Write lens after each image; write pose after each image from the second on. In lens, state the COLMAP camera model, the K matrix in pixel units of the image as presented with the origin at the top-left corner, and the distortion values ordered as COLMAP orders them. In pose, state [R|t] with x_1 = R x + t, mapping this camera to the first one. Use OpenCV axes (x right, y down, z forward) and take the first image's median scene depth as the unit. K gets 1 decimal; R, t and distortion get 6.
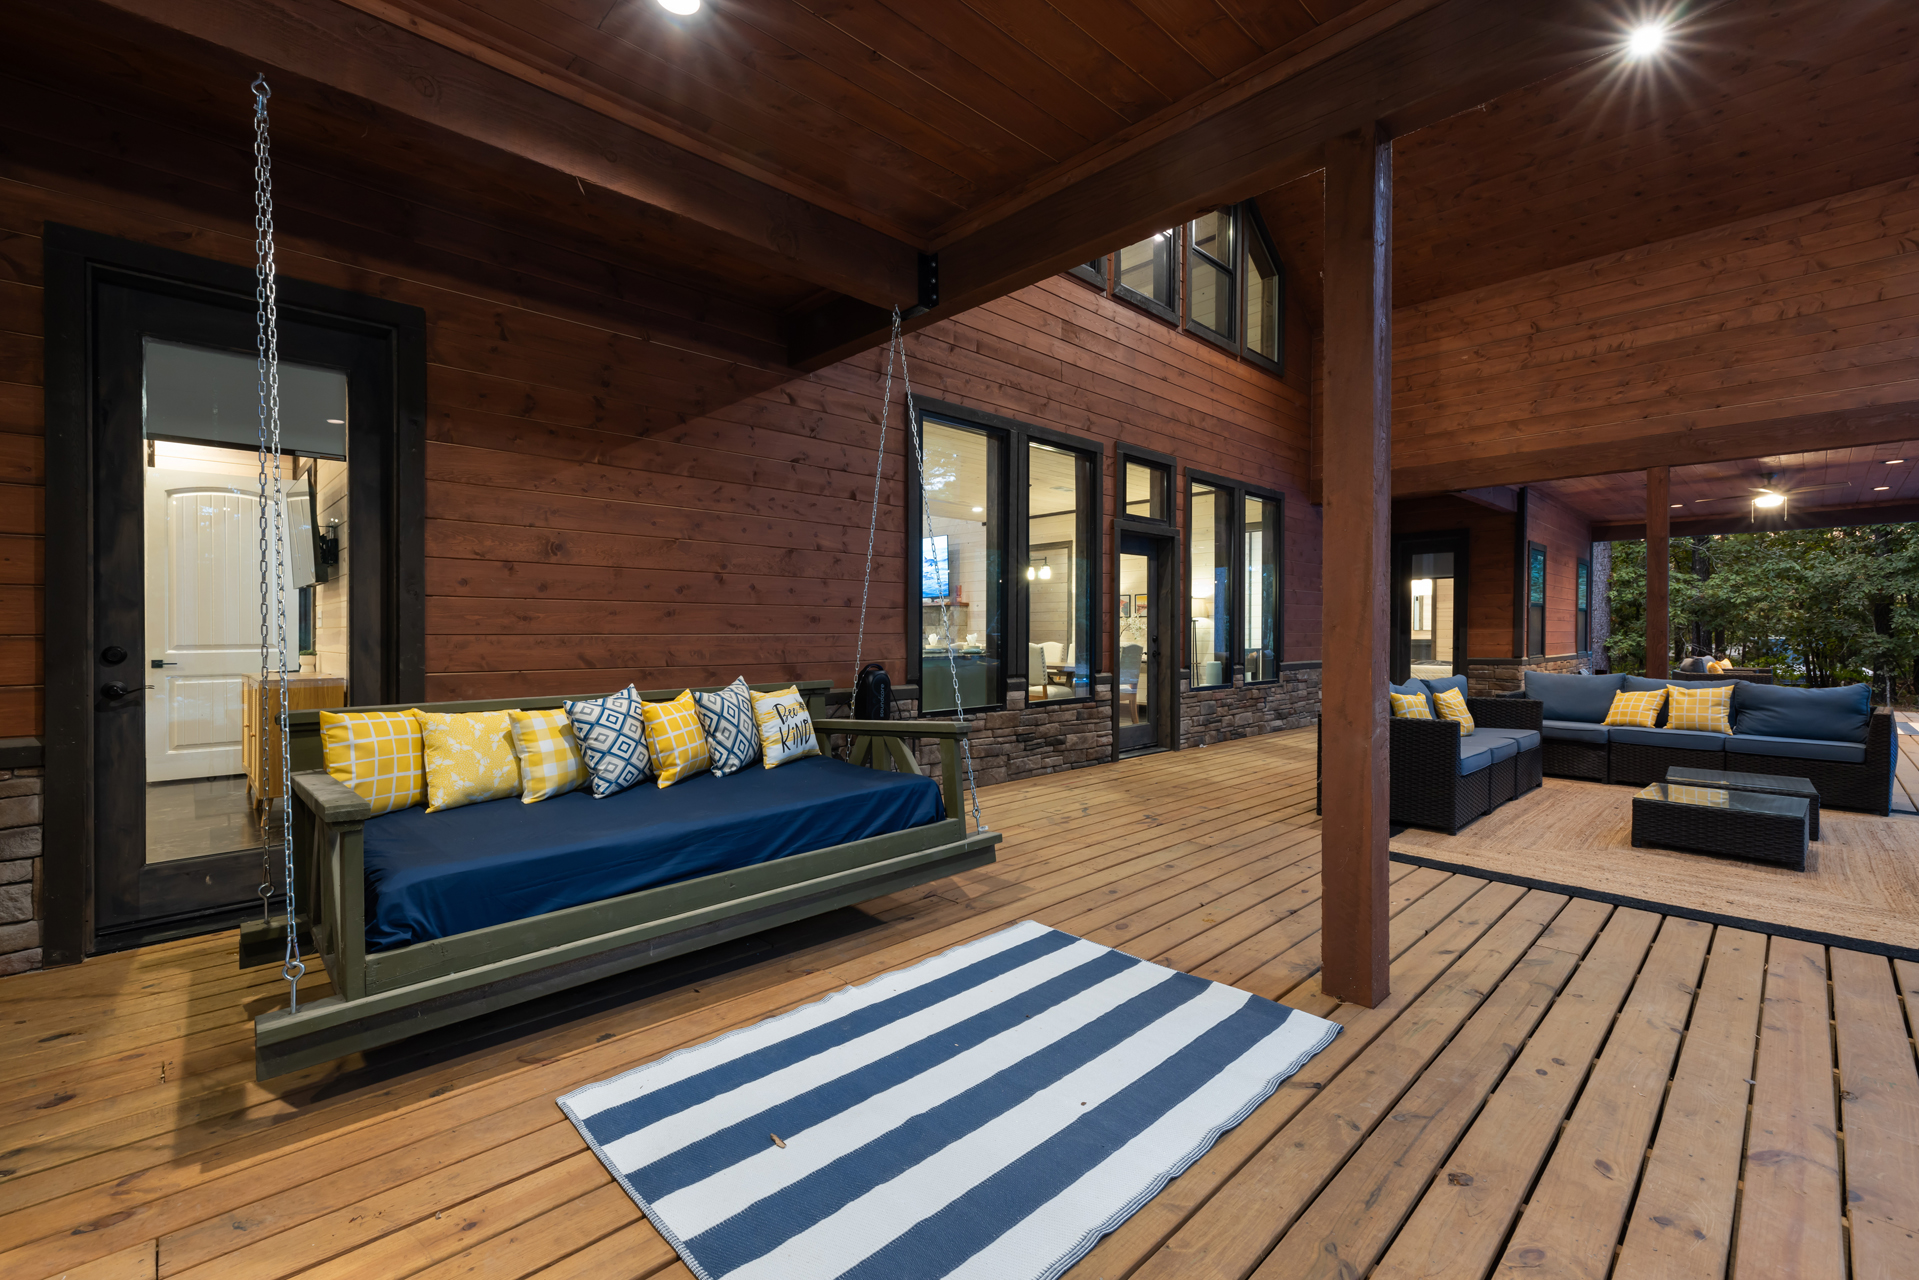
lens RADIAL K [[804.3, 0, 959.5], [0, 804.3, 640.0], [0, 0, 1]] dist [0.009825, -0.000256]
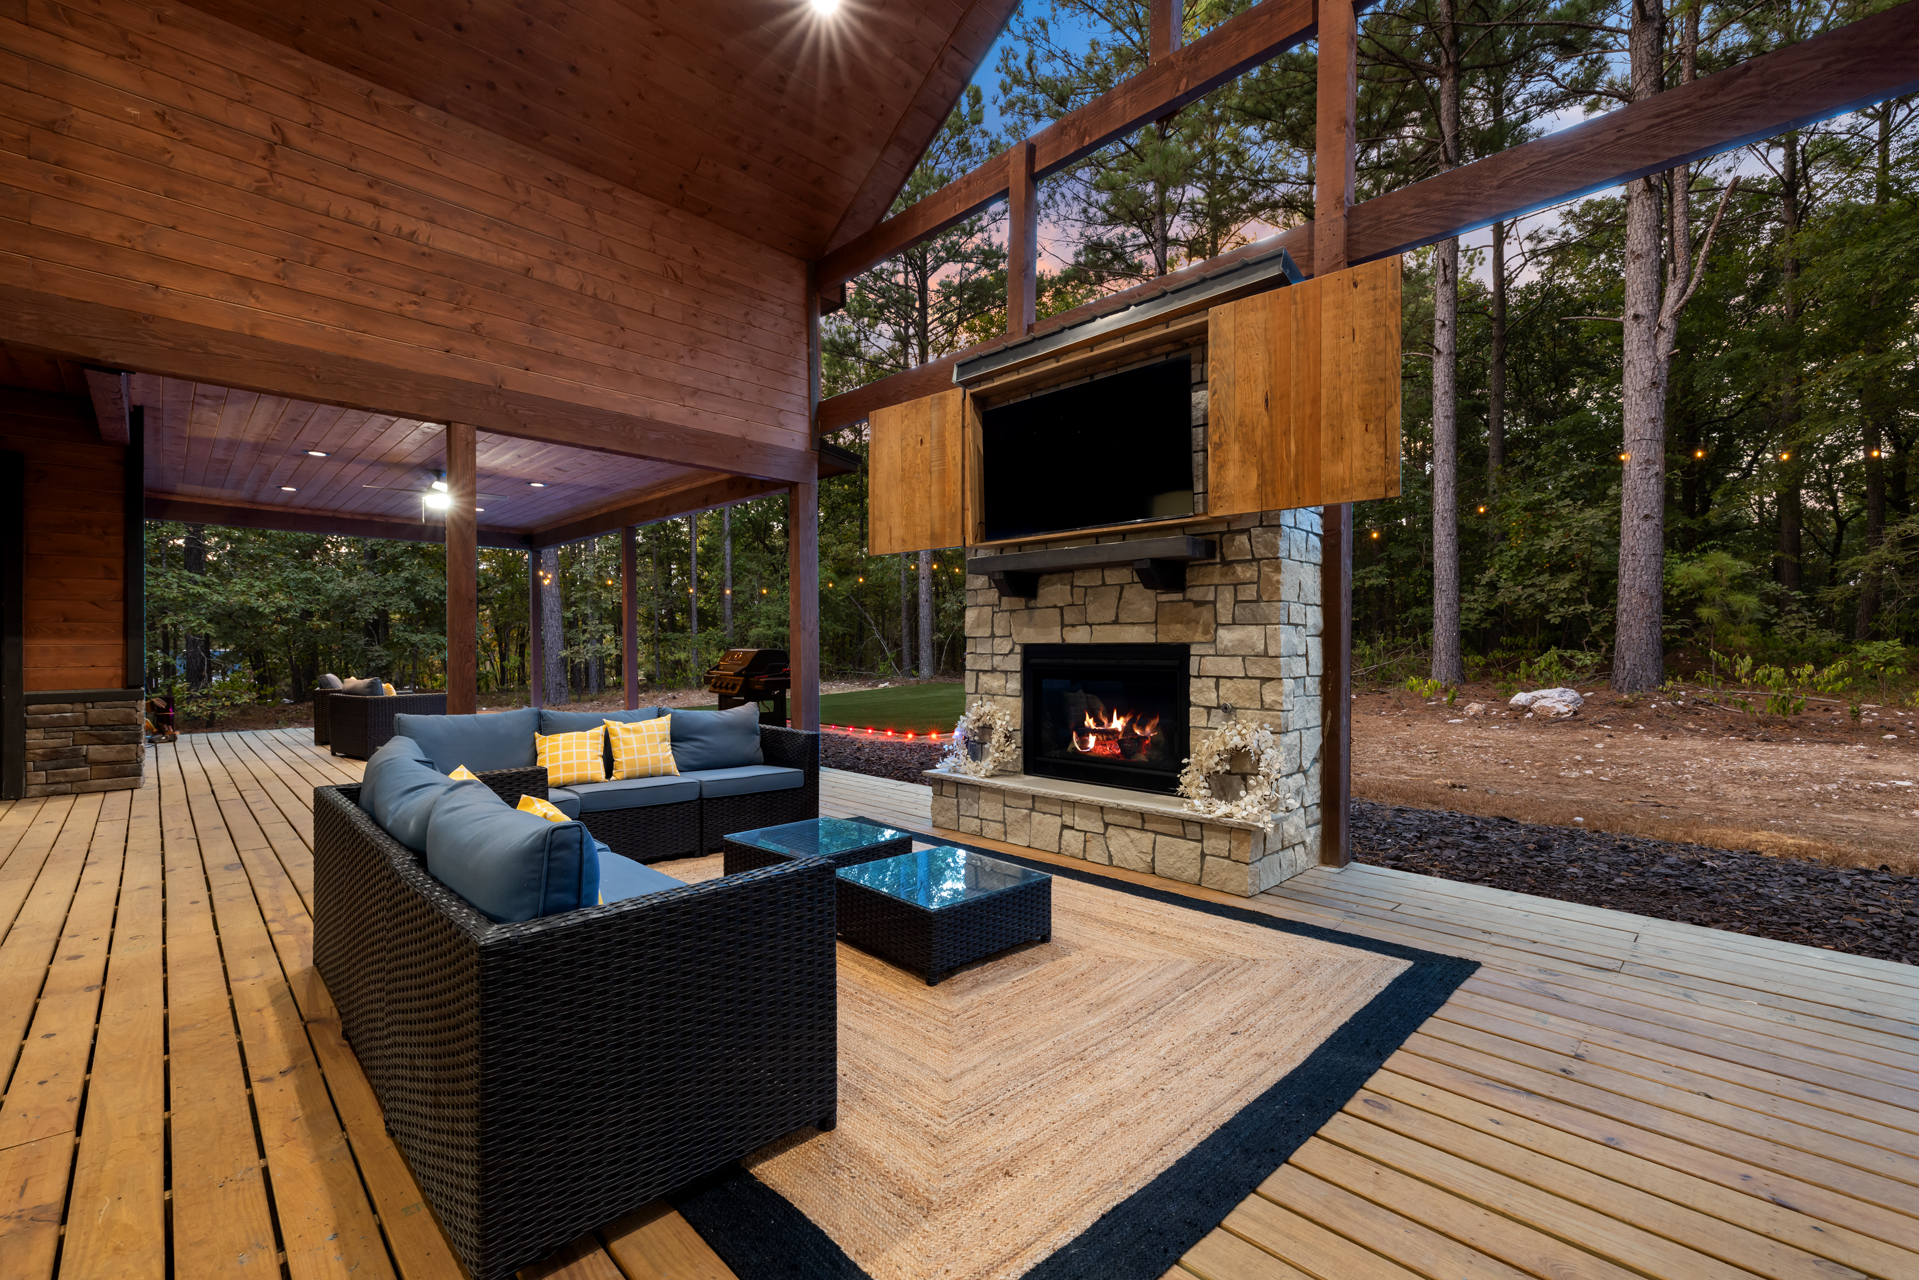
lens RADIAL K [[818.7, 0, 962.9], [0, 818.7, 657.0], [0, 0, 1]] dist [0.003359, 0.000322]
pose [[-0.017766, -0.008947, 0.999802, 0.092024], [0.003949, 0.999952, 0.009019, -0.005090], [-0.999834, 0.004109, -0.017730, 0.499468]]
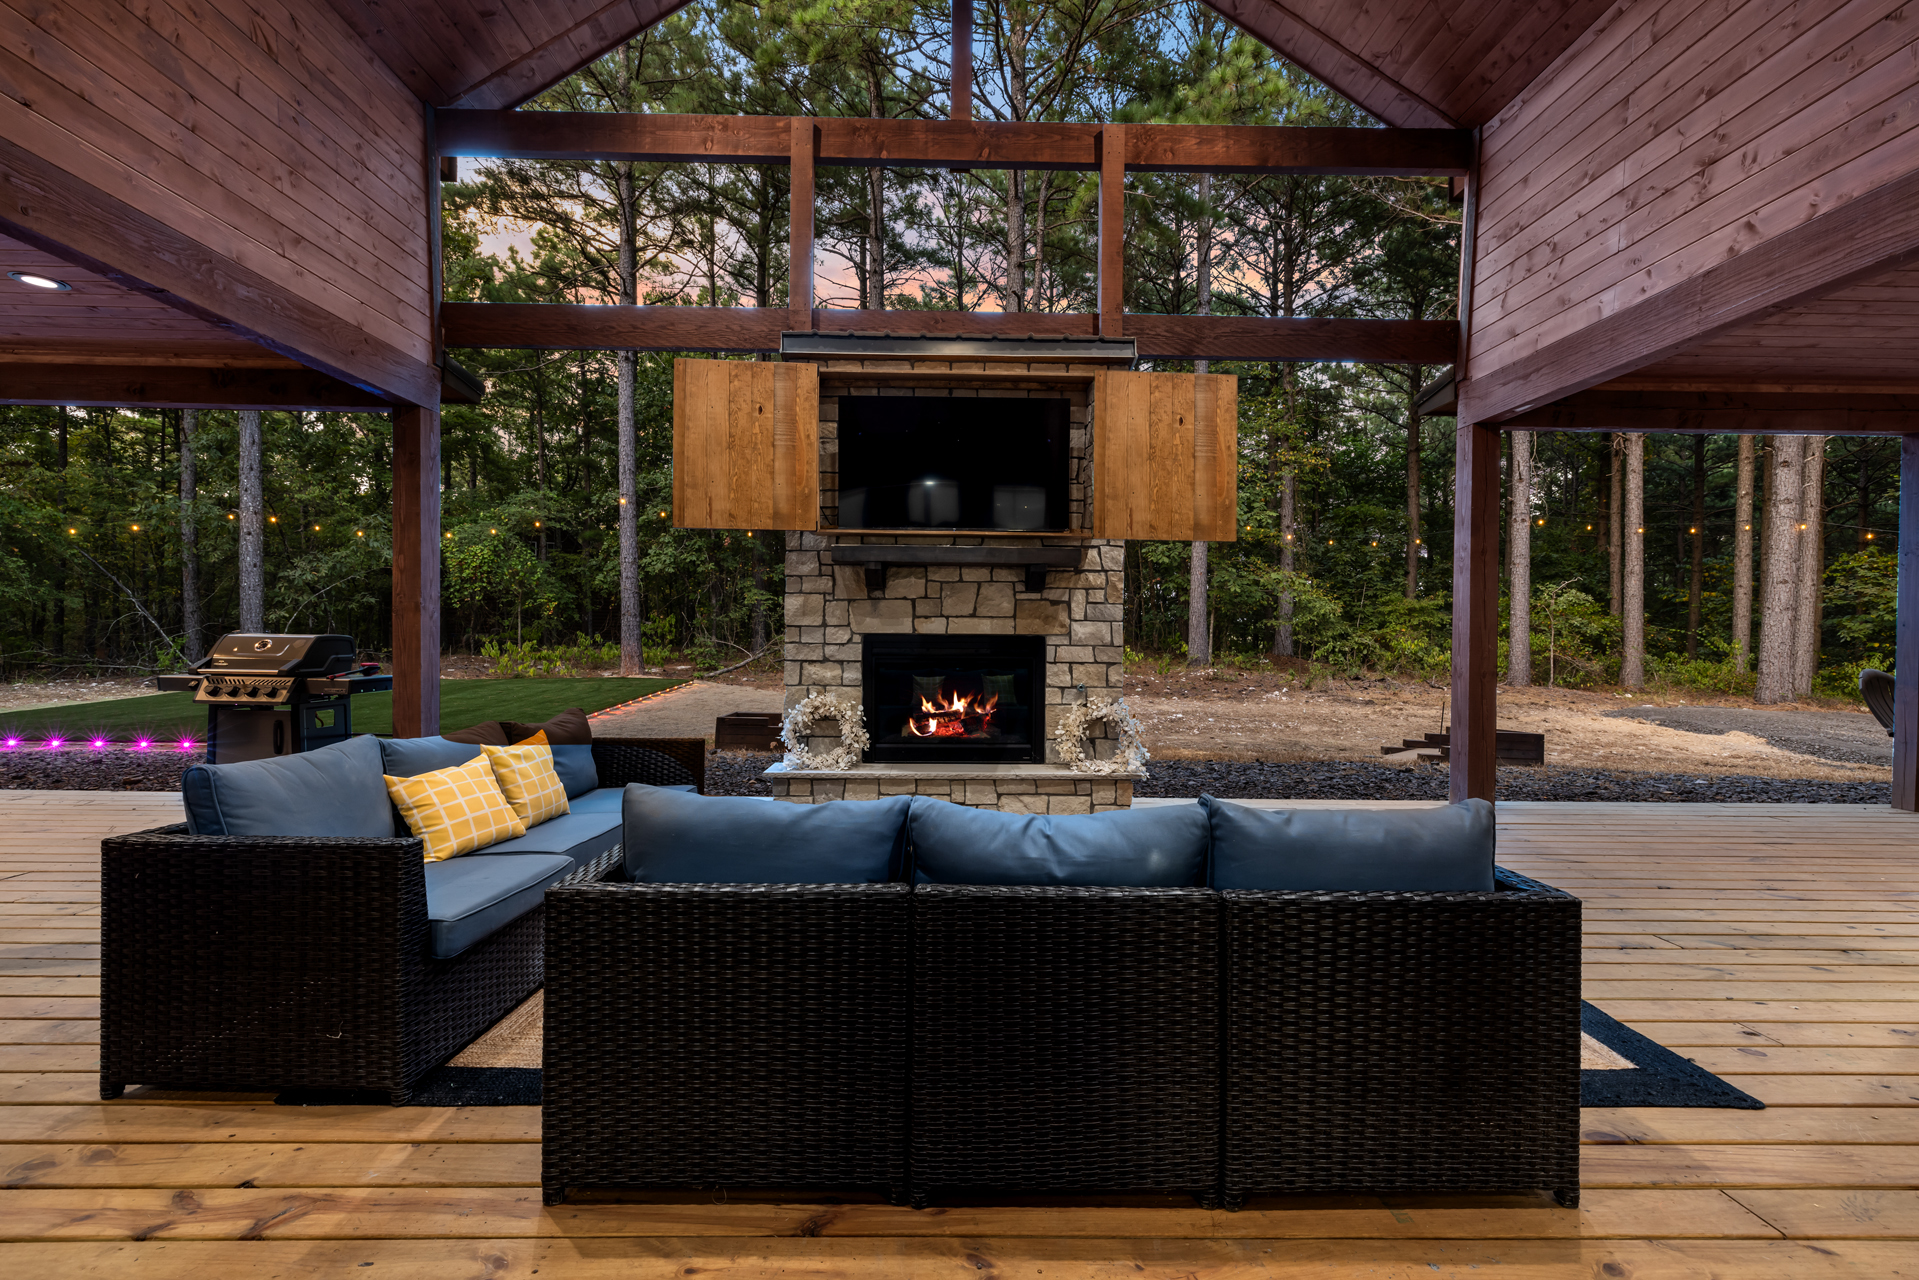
lens RADIAL K [[804.3, 0, 959.5], [0, 804.3, 640.0], [0, 0, 1]] dist [0.009825, -0.000256]
pose [[-0.736333, -0.007937, 0.676573, 0.238202], [-0.003443, 0.999962, 0.007984, -0.009387], [-0.676611, 0.003549, -0.736332, 0.837976]]
